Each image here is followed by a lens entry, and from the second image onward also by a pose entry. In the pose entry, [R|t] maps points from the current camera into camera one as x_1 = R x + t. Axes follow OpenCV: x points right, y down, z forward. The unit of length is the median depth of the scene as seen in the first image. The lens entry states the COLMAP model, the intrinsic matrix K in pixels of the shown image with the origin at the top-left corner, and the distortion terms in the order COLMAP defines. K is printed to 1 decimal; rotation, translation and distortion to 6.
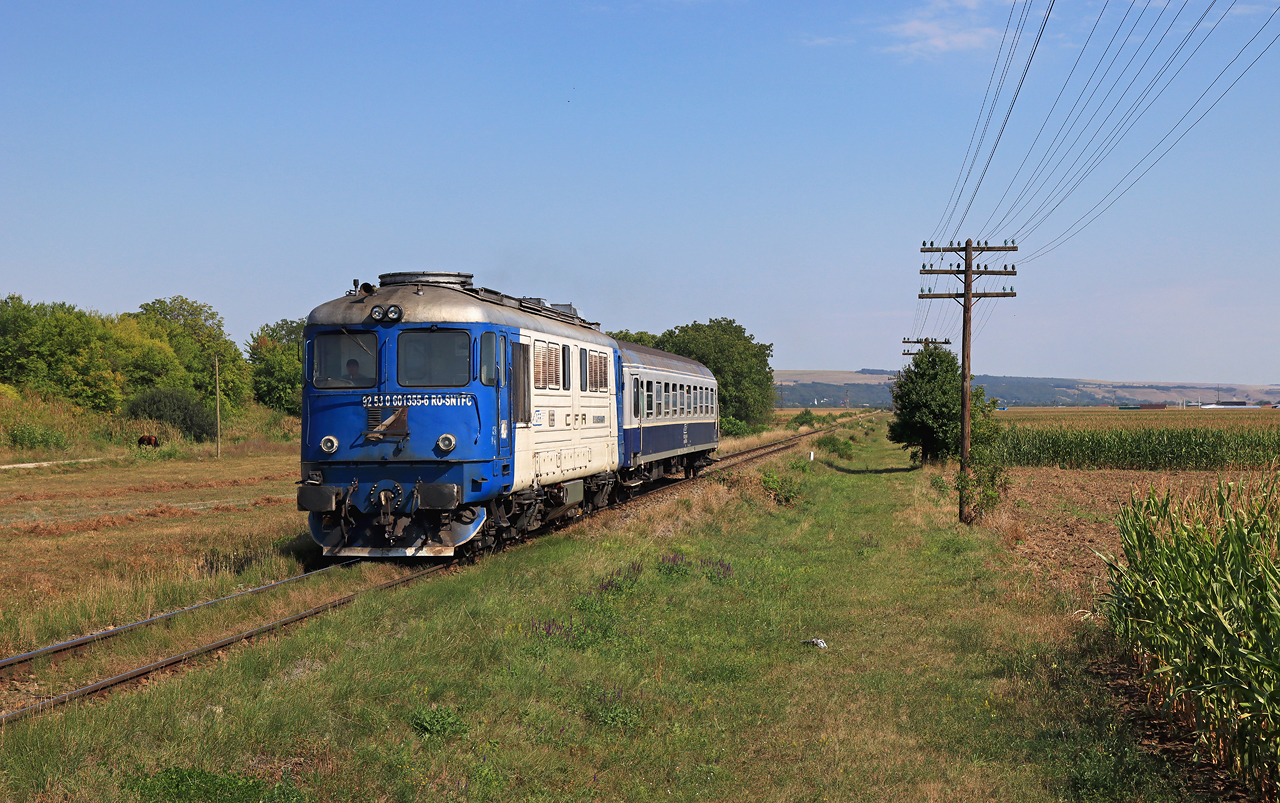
lens RADIAL K [[1911.8, 0, 634.1], [0, 1911.8, 414.4], [0, 0, 1]] dist [-0.026957, 0.000000]
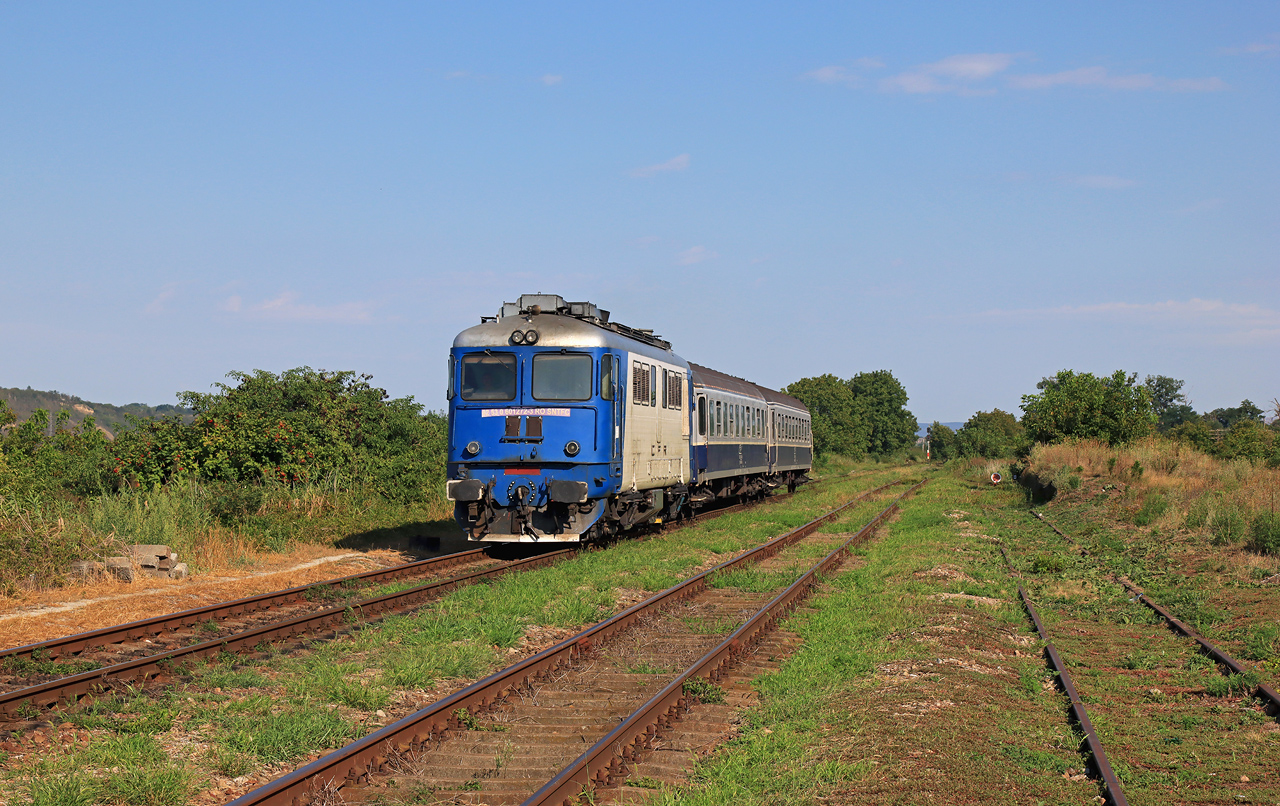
lens RADIAL K [[2498.2, 0, 639.0], [0, 2498.2, 404.6], [0, 0, 1]] dist [-0.018400, 0.000000]
pose [[0.999948, 0.008218, 0.006020, -0.048252], [-0.008104, 0.999793, -0.018646, 0.012305], [-0.006172, 0.018596, 0.999808, -0.415246]]
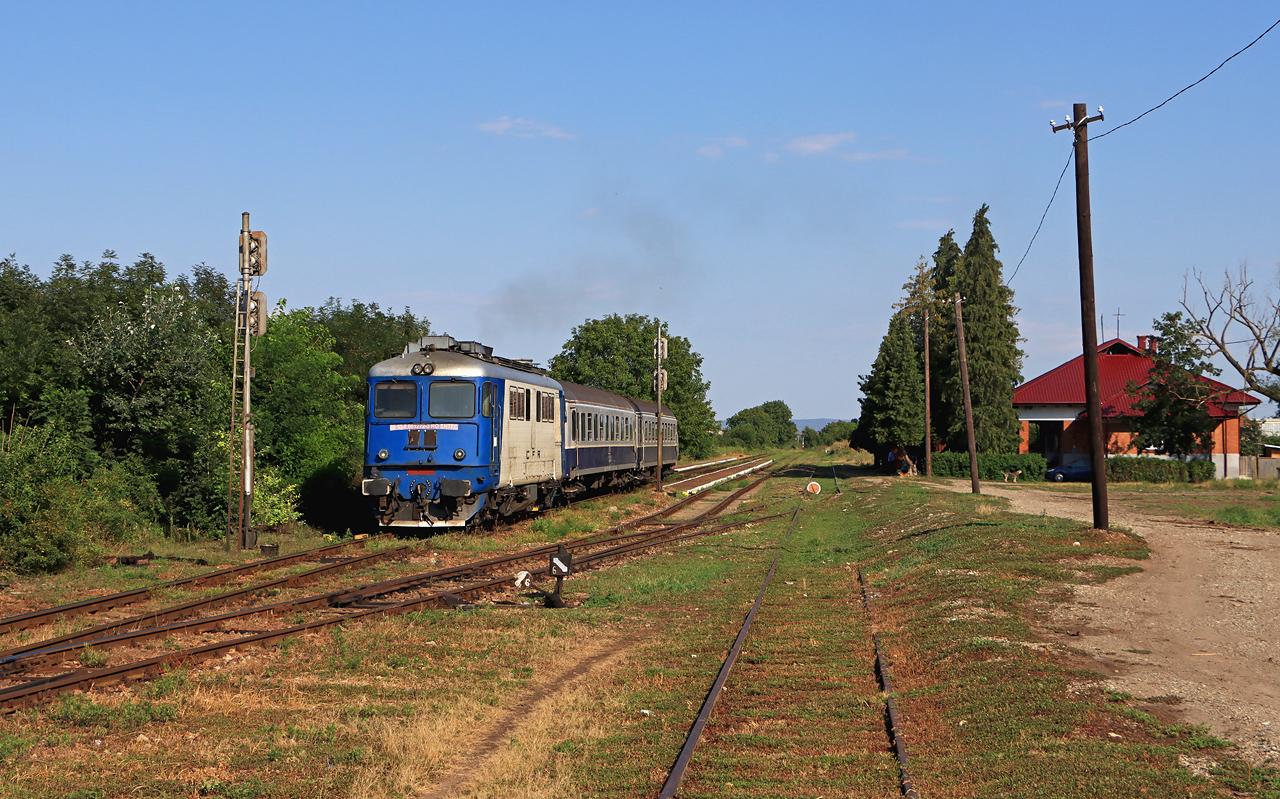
lens RADIAL K [[2083.8, 0, 641.4], [0, 2083.8, 400.8], [0, 0, 1]] dist [-0.011228, 0.000000]
pose [[0.998958, 0.007317, 0.045038, -0.019582], [-0.006351, 0.999748, -0.021551, 0.005245], [-0.045184, 0.021242, 0.998753, -0.517876]]
